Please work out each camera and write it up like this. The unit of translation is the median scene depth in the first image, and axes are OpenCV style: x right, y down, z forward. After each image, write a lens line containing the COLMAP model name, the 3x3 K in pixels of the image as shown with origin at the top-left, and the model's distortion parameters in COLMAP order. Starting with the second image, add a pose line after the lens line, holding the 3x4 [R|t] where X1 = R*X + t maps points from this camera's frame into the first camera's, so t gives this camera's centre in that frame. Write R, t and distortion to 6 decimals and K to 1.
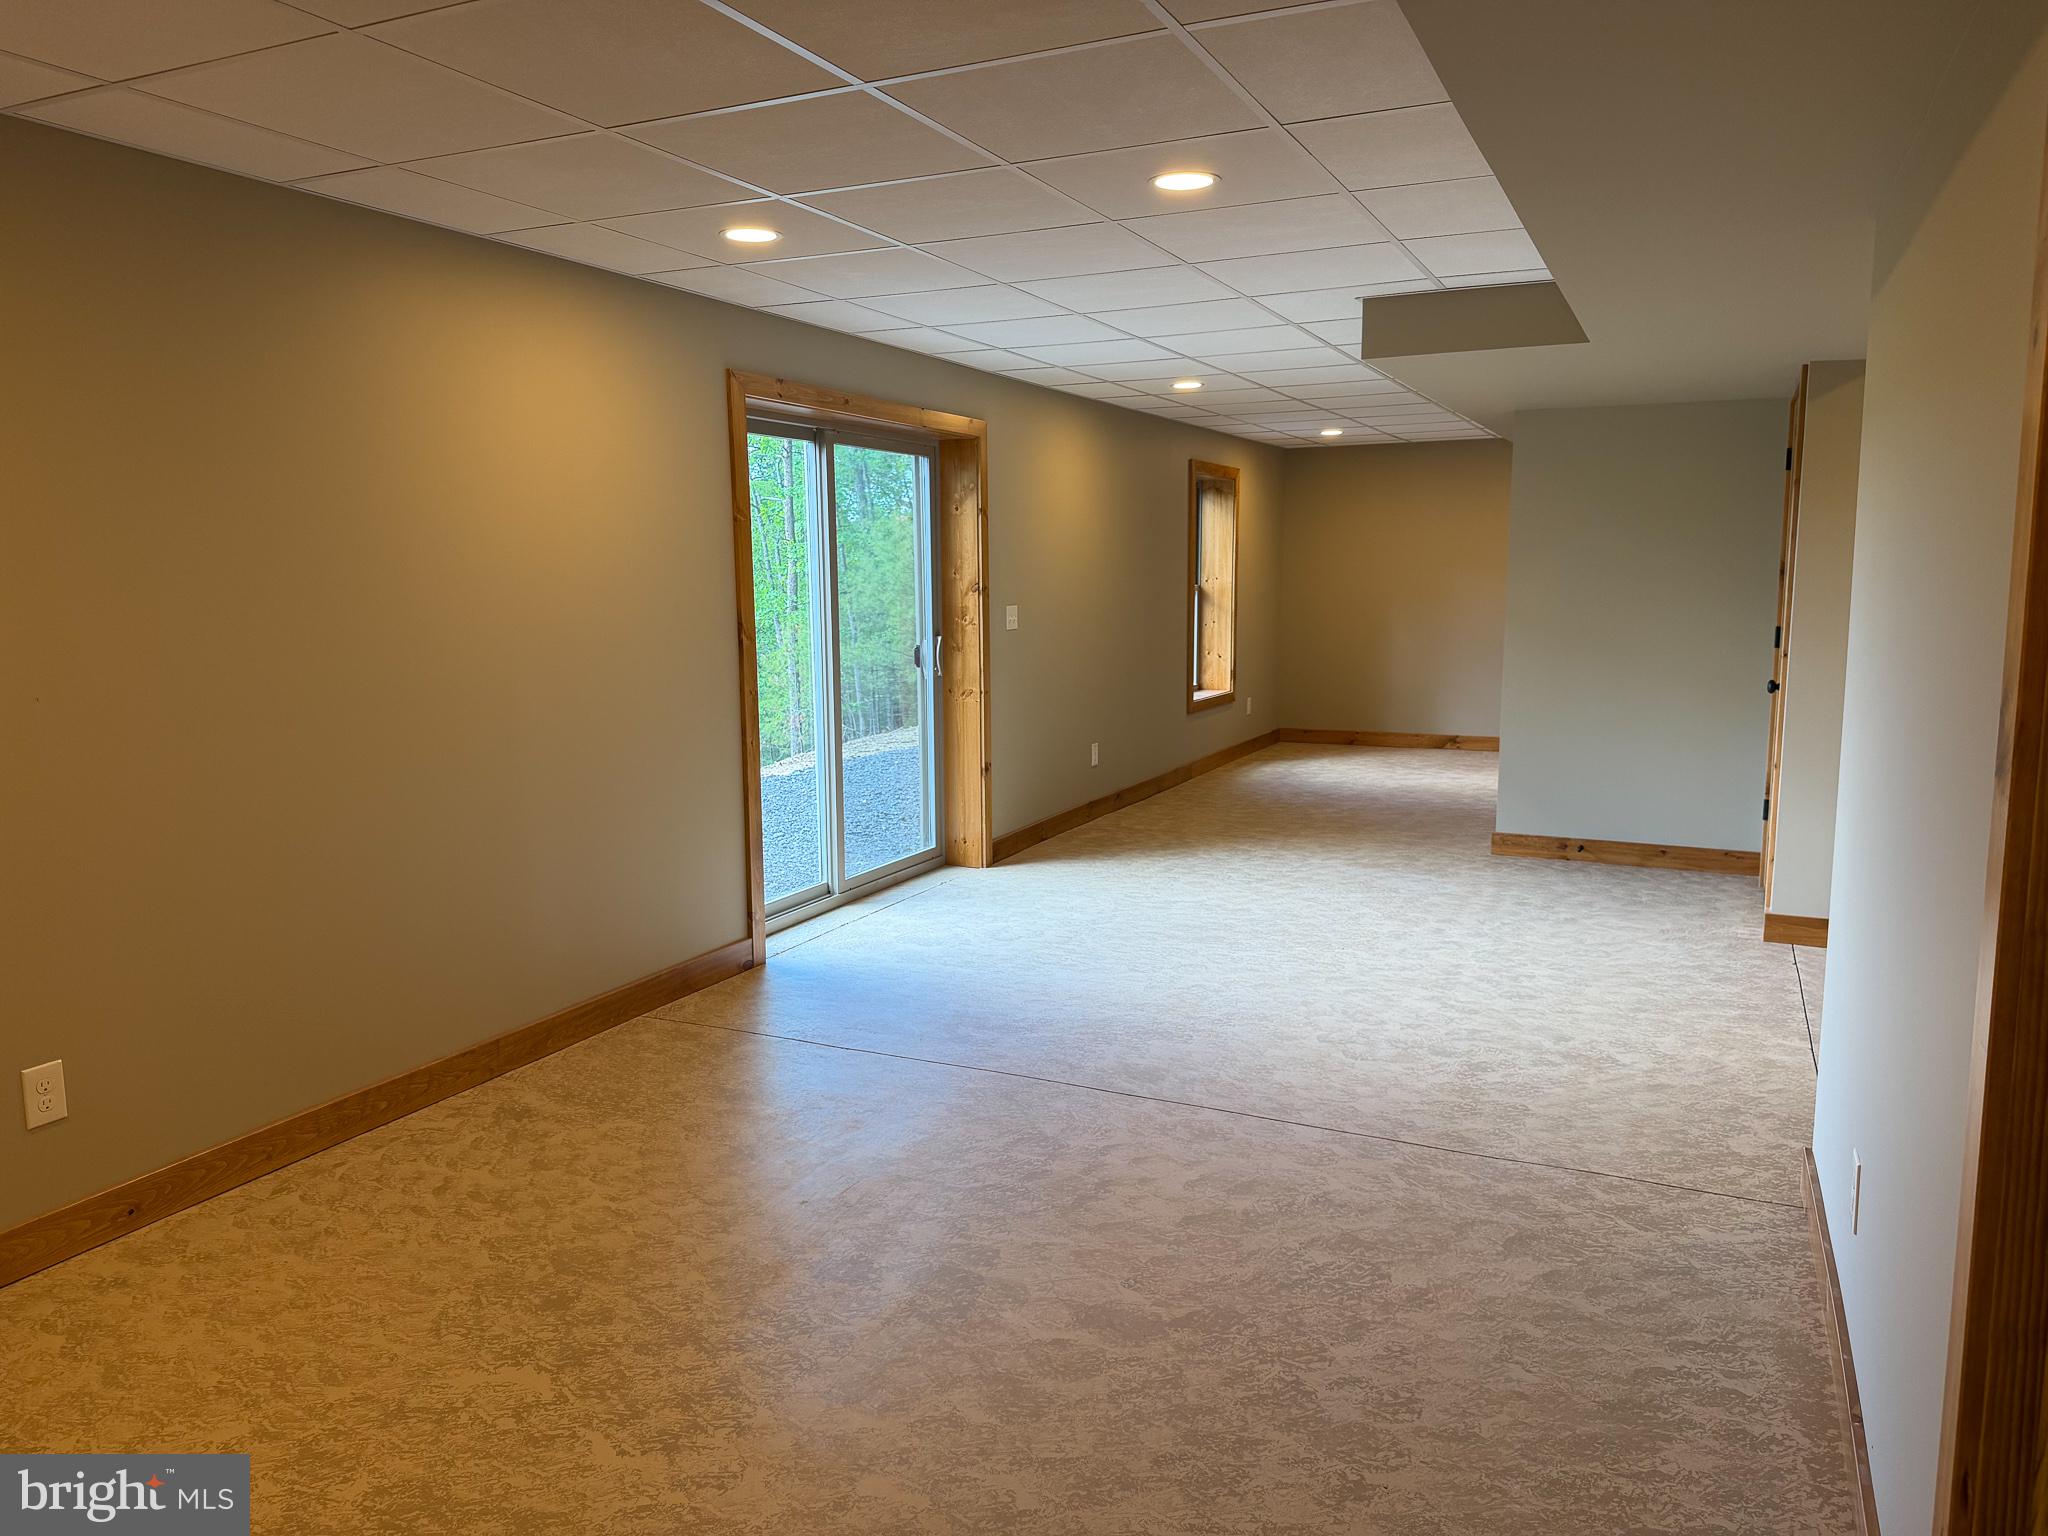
lens RADIAL K [[1430.4, 0, 1021.7], [0, 1430.4, 752.1], [0, 0, 1]] dist [0.150959, -0.272836]
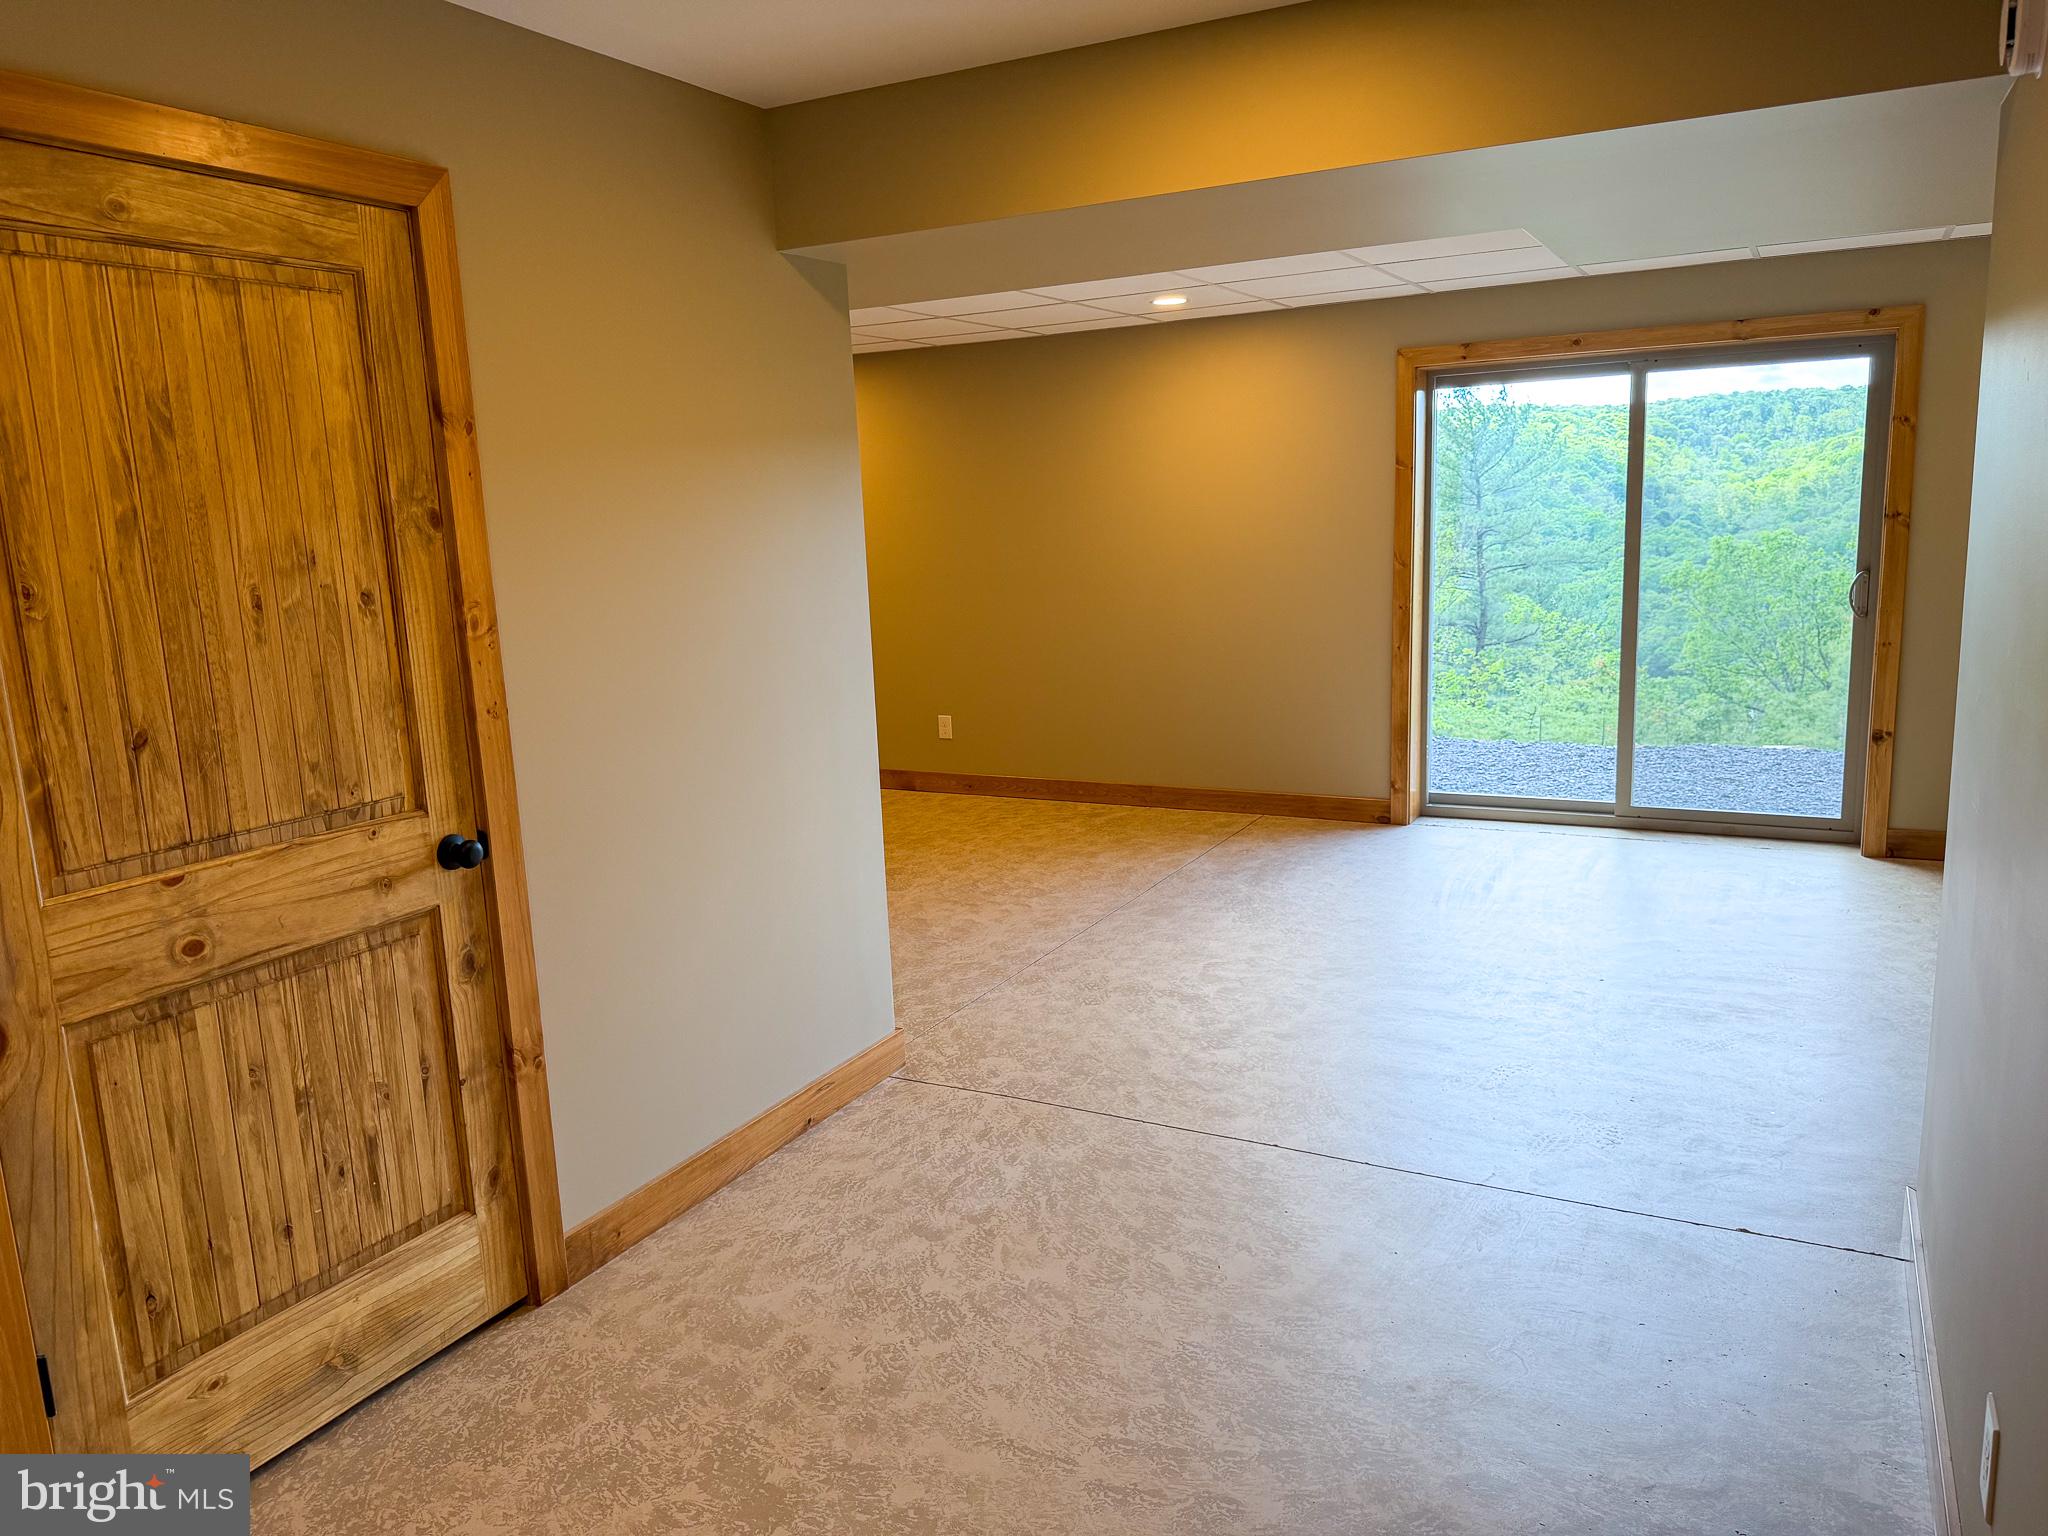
lens RADIAL K [[1428.4, 0, 1021.8], [0, 1428.4, 760.7], [0, 0, 1]] dist [0.142367, -0.236868]
pose [[-0.057518, 0.186376, -0.980793, 1.389113], [-0.085301, 0.977910, 0.190831, -0.155569], [0.994694, 0.094639, -0.040350, 0.937210]]
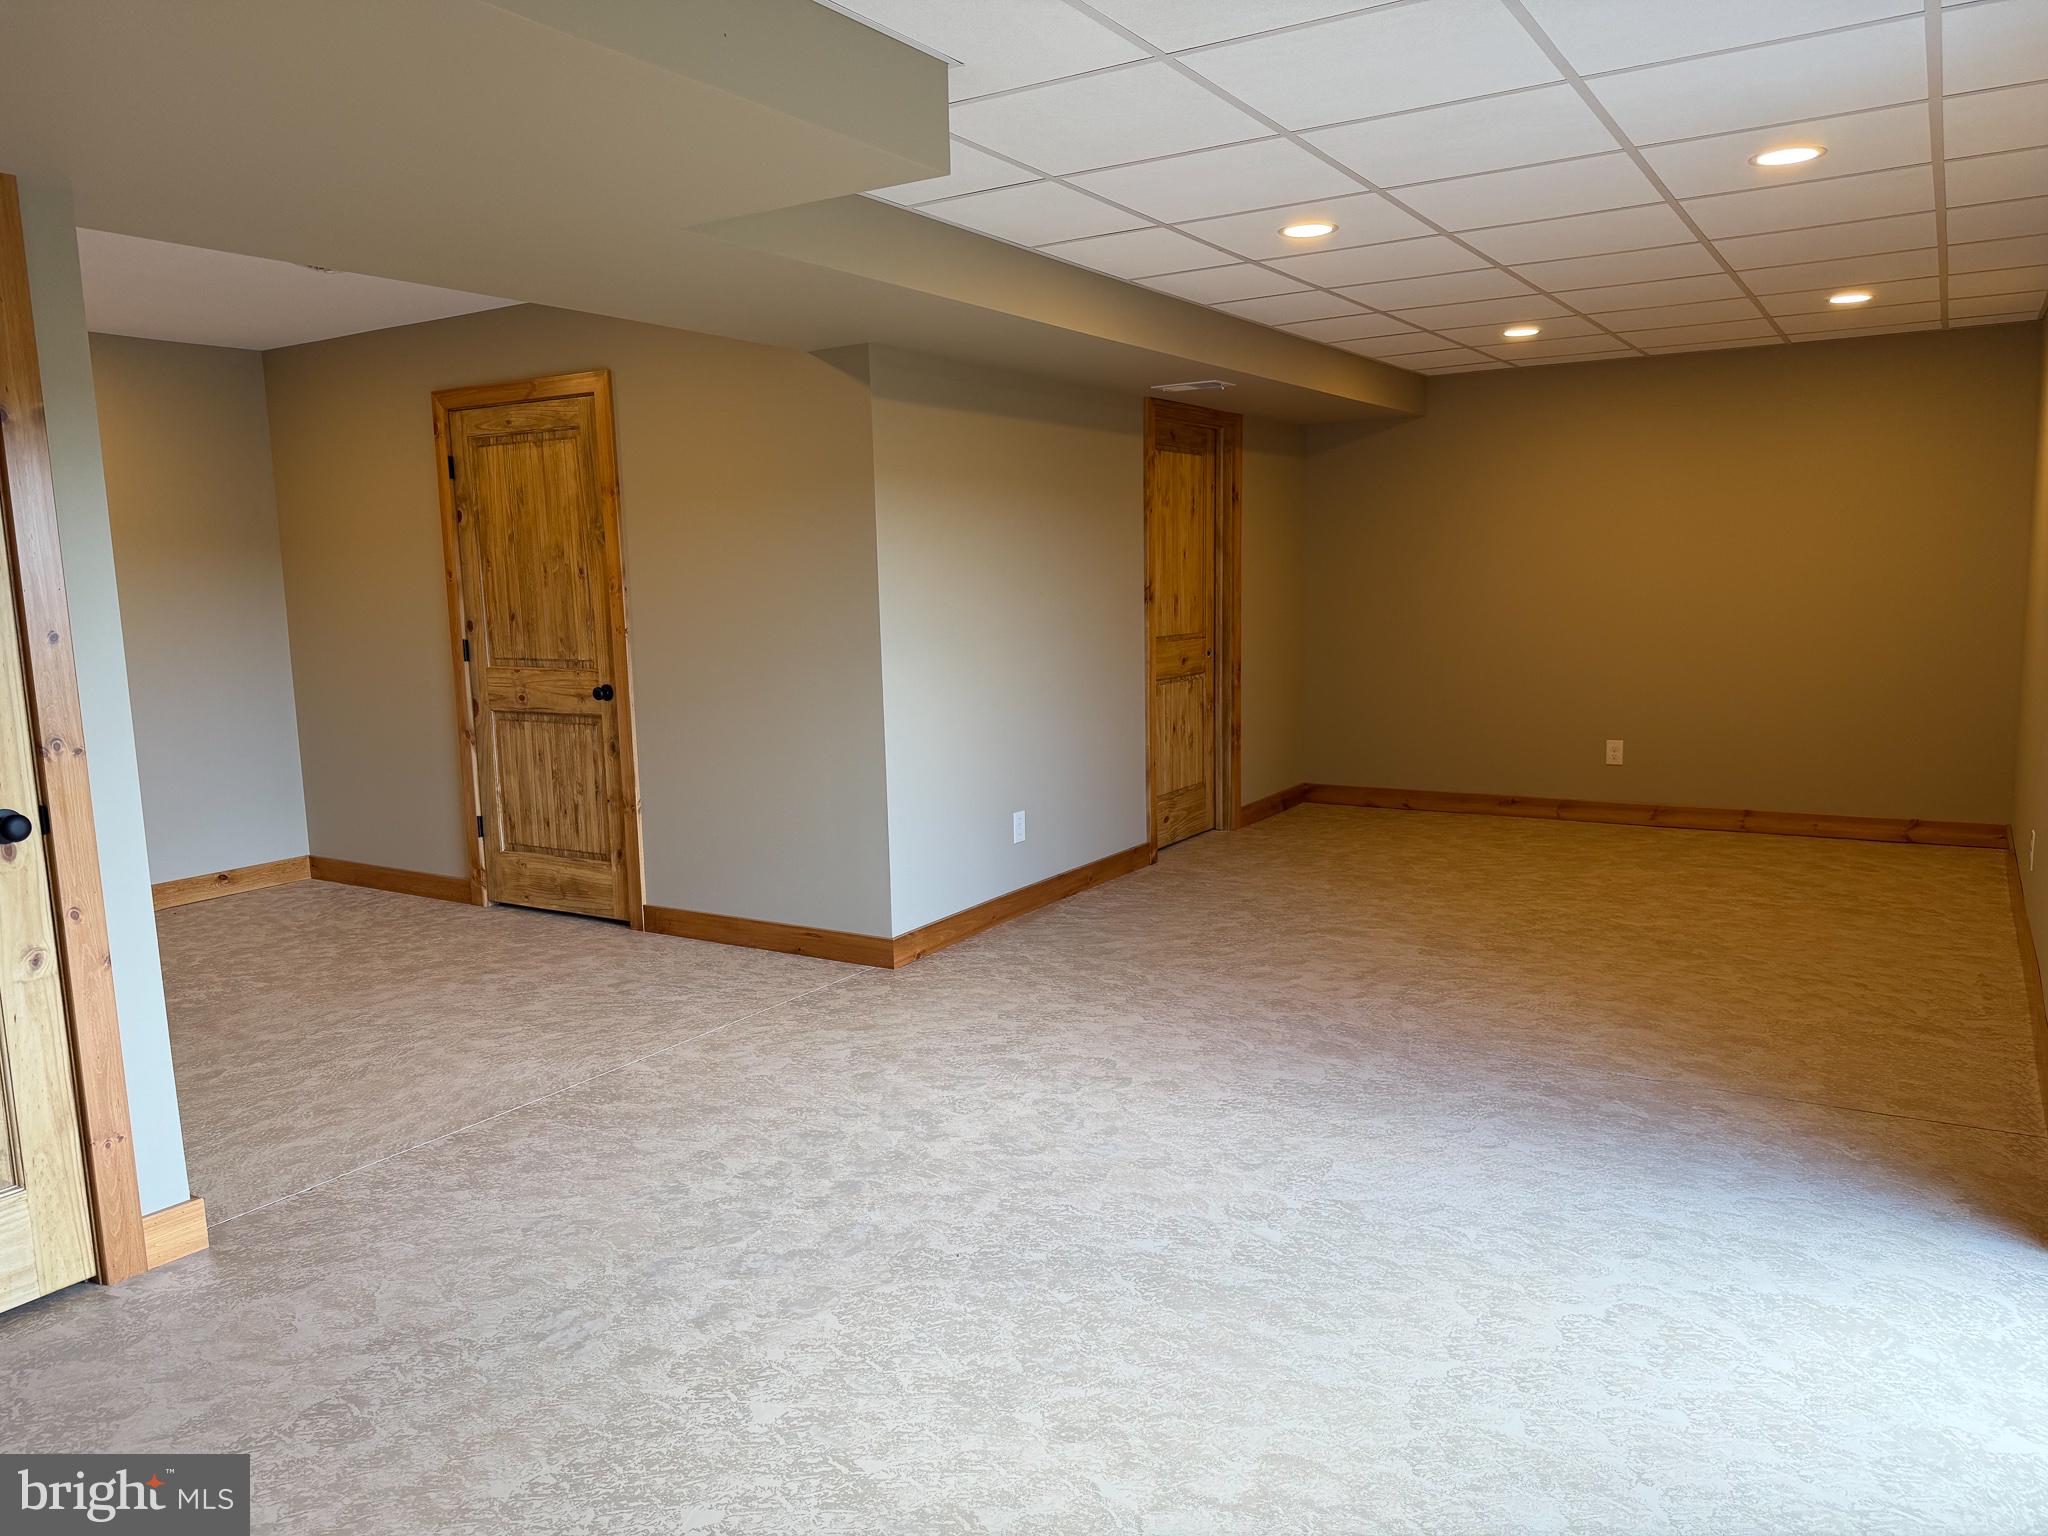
lens RADIAL K [[1428.4, 0, 1021.8], [0, 1428.4, 760.7], [0, 0, 1]] dist [0.142367, -0.236868]
pose [[-0.991945, 0.016272, 0.125624, 0.172997], [0.048271, 0.965443, 0.256103, -0.243687], [-0.117115, 0.260104, -0.958452, 1.985323]]
